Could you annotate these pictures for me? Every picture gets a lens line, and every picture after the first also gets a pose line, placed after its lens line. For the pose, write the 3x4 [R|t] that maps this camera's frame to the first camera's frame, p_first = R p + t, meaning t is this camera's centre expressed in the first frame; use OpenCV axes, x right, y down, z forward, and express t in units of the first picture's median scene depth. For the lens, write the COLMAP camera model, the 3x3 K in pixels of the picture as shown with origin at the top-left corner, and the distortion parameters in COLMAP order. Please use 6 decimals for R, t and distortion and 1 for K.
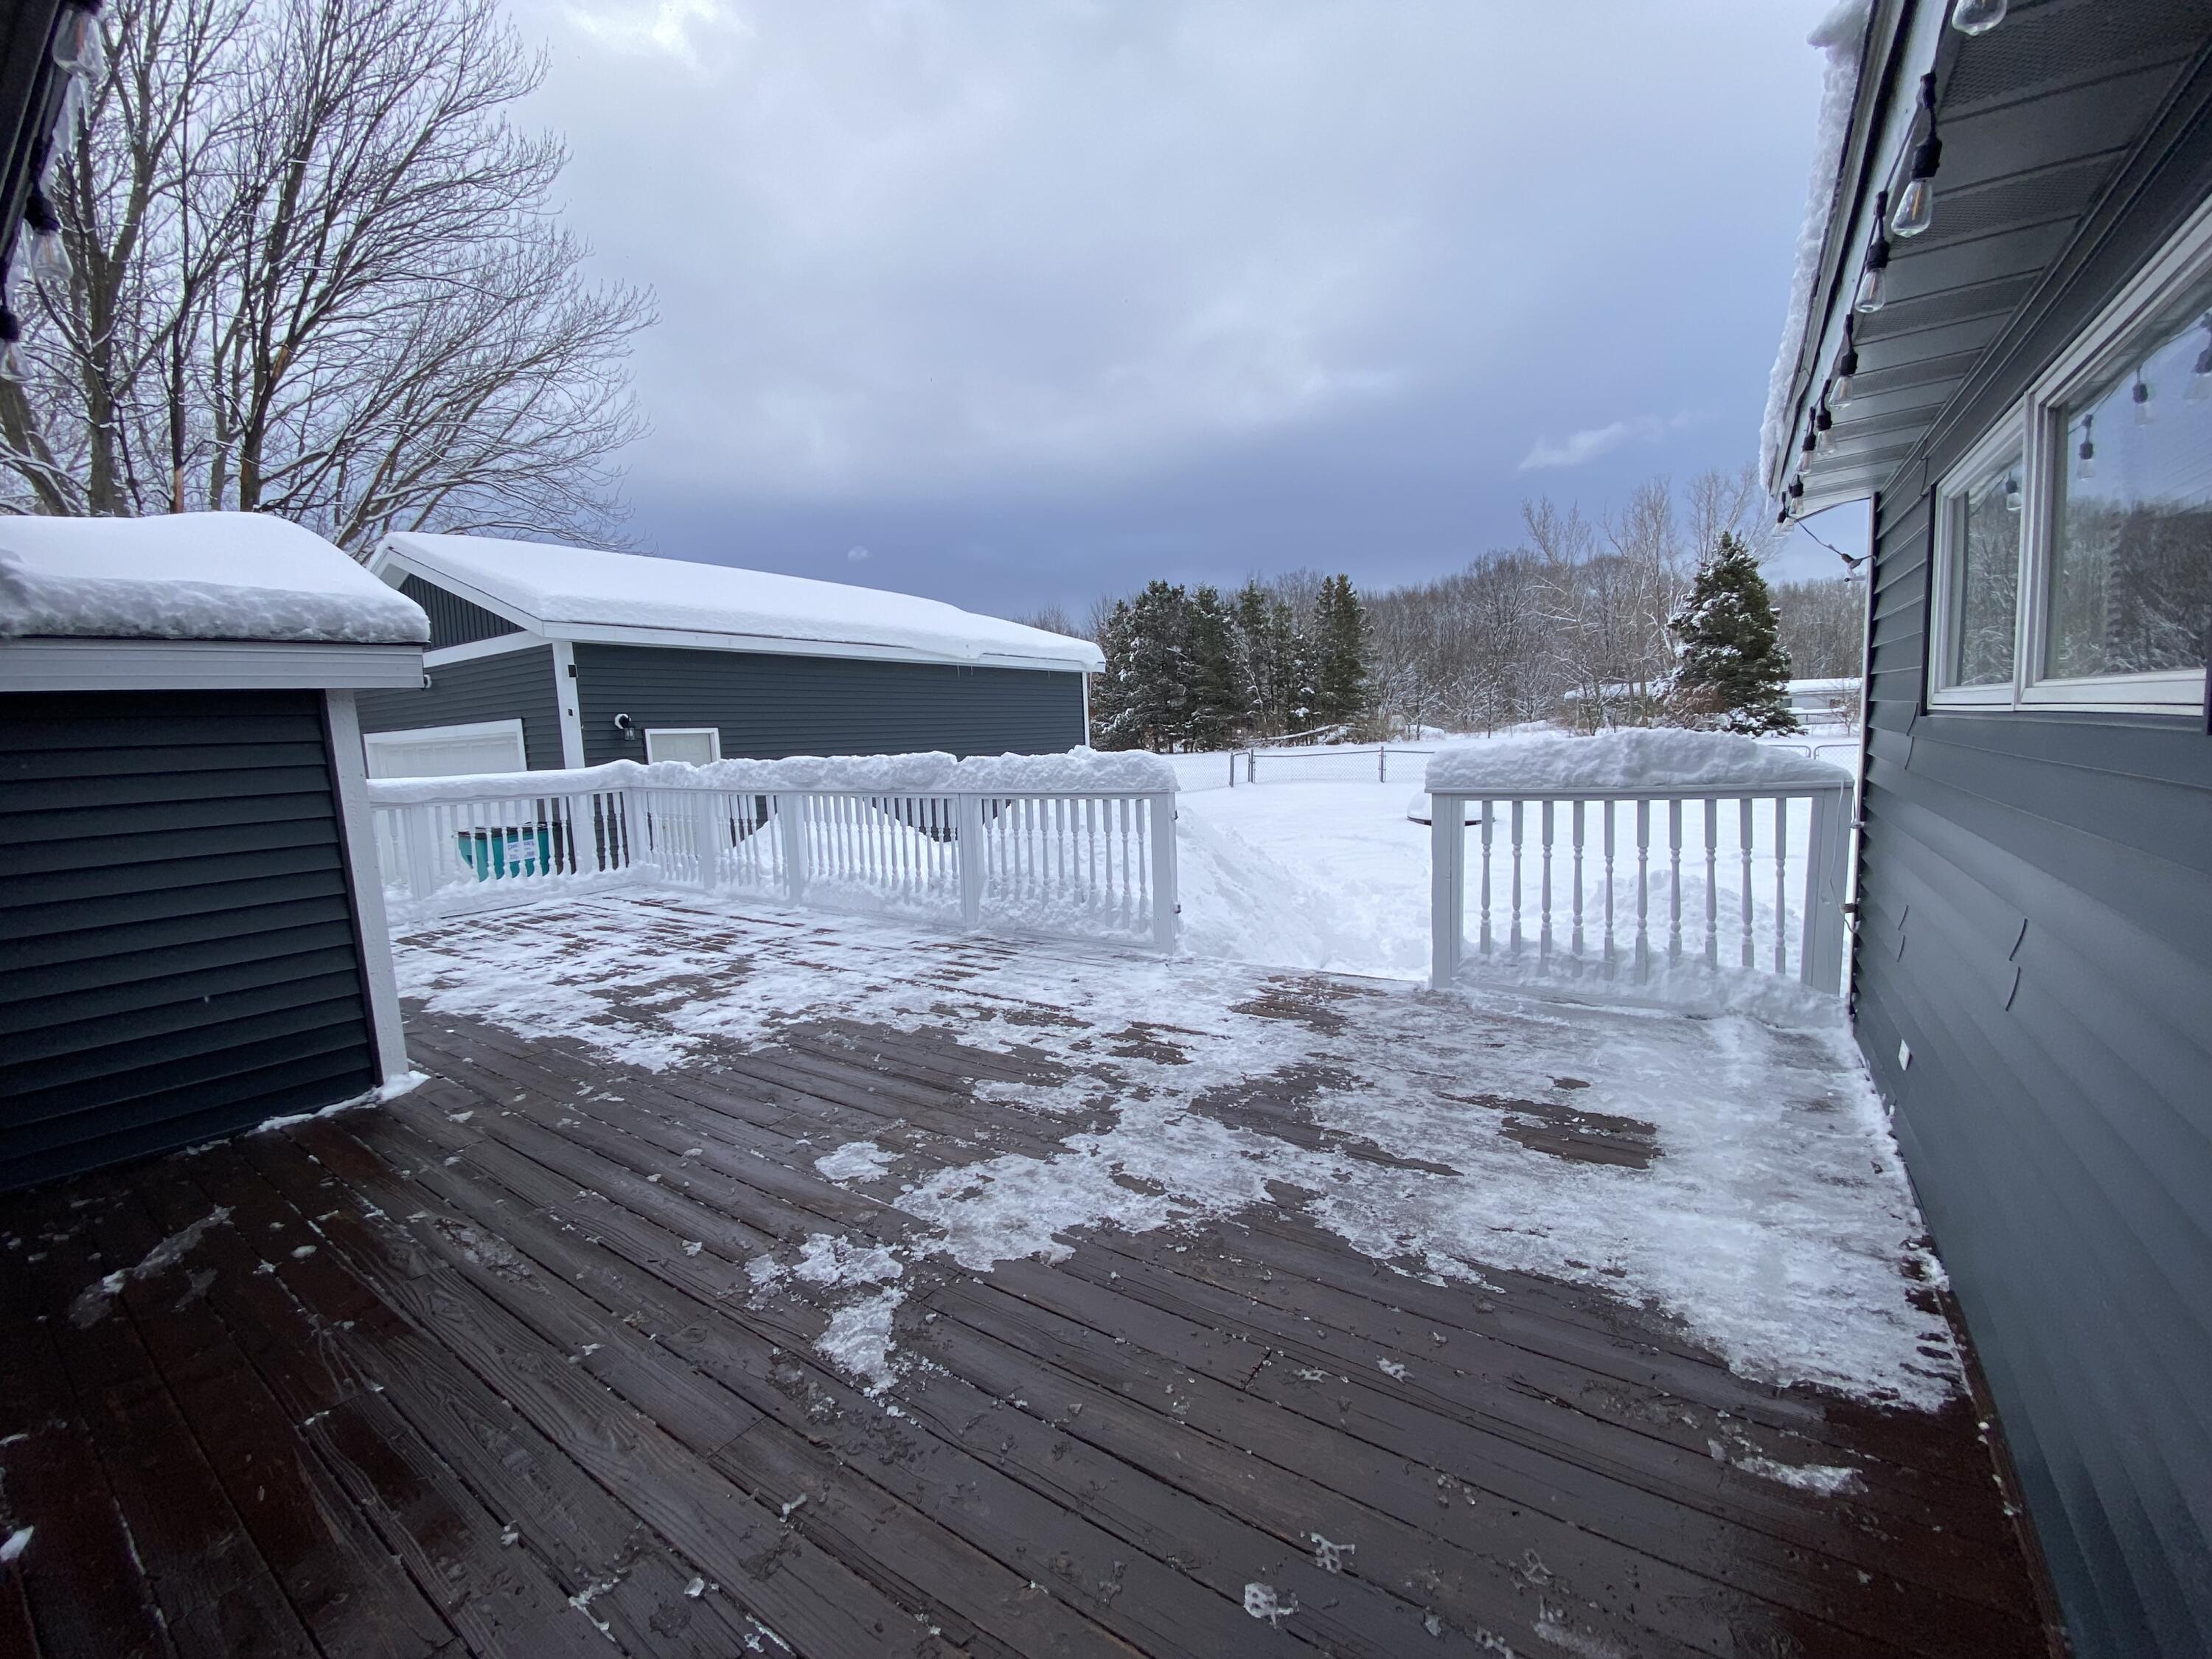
lens RADIAL K [[877.6, 0, 1106.0], [0, 877.6, 829.5], [0, 0, 1]] dist [0.000116, -0.016267]
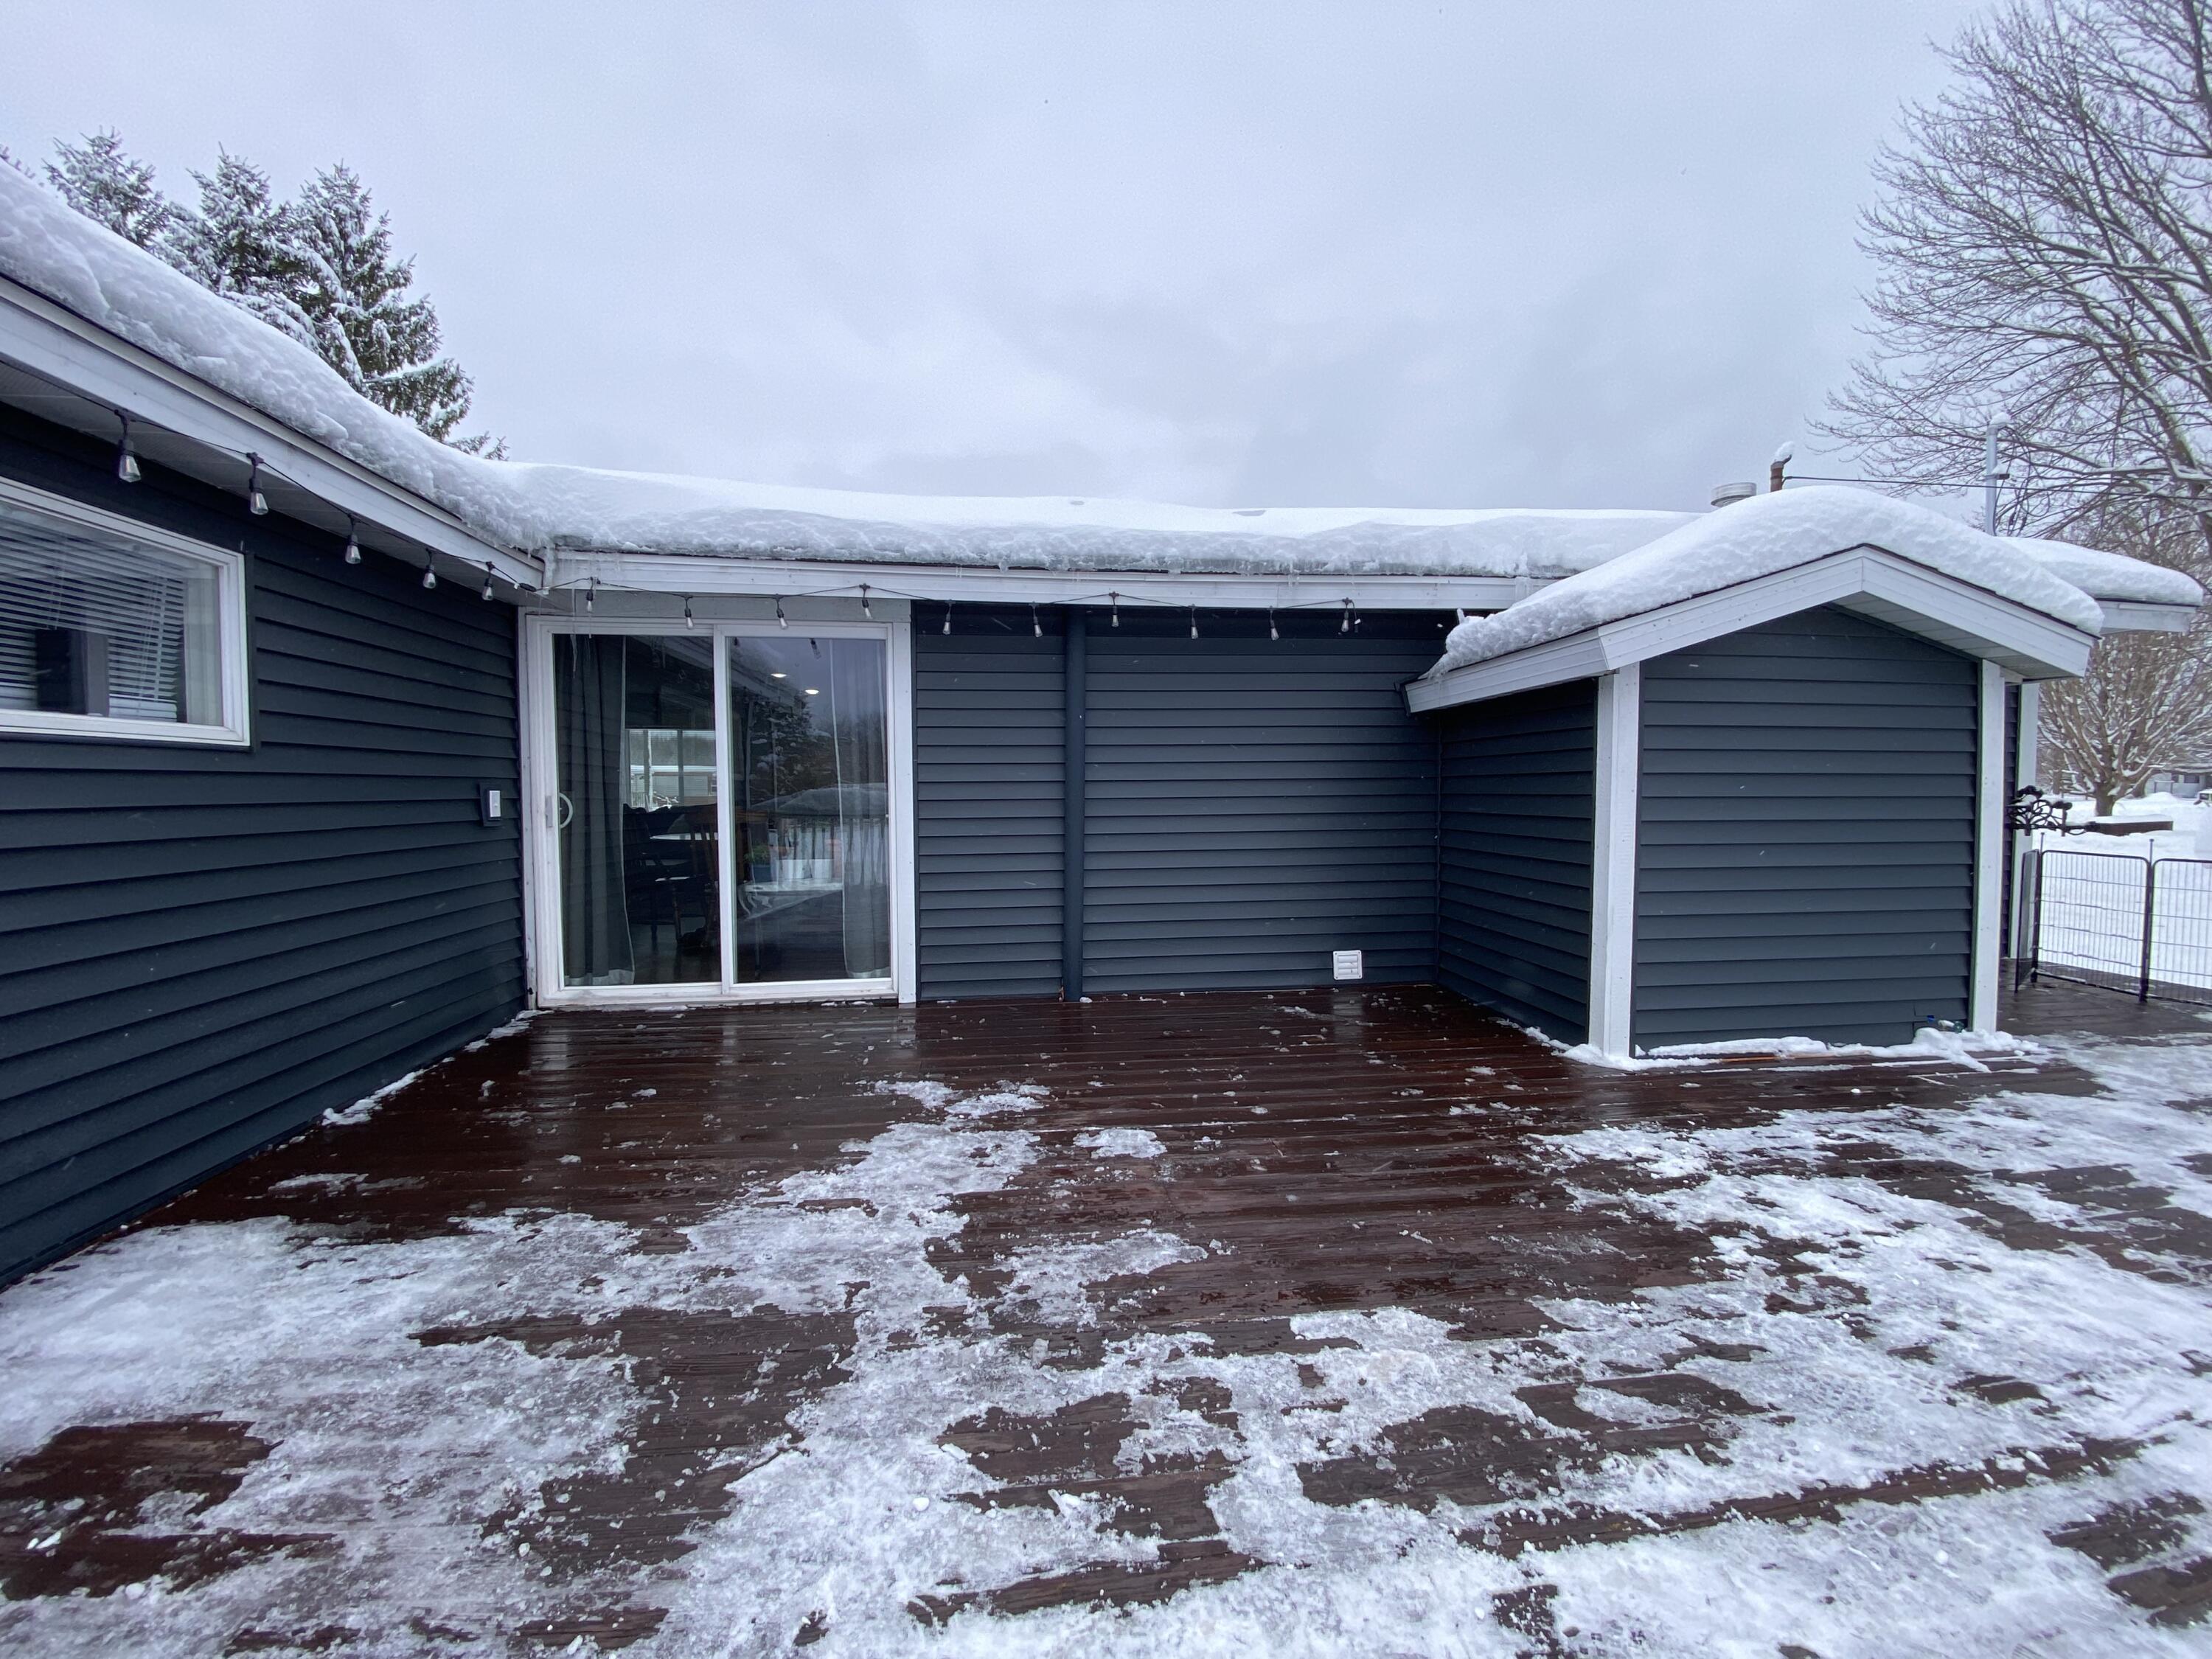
lens RADIAL K [[877.6, 0, 1106.0], [0, 877.6, 829.5], [0, 0, 1]] dist [0.000116, -0.016267]
pose [[-0.745078, 0.072073, -0.663072, 0.288722], [-0.042970, 0.986892, 0.155555, -0.107277], [0.665592, 0.144393, -0.732214, 1.271245]]
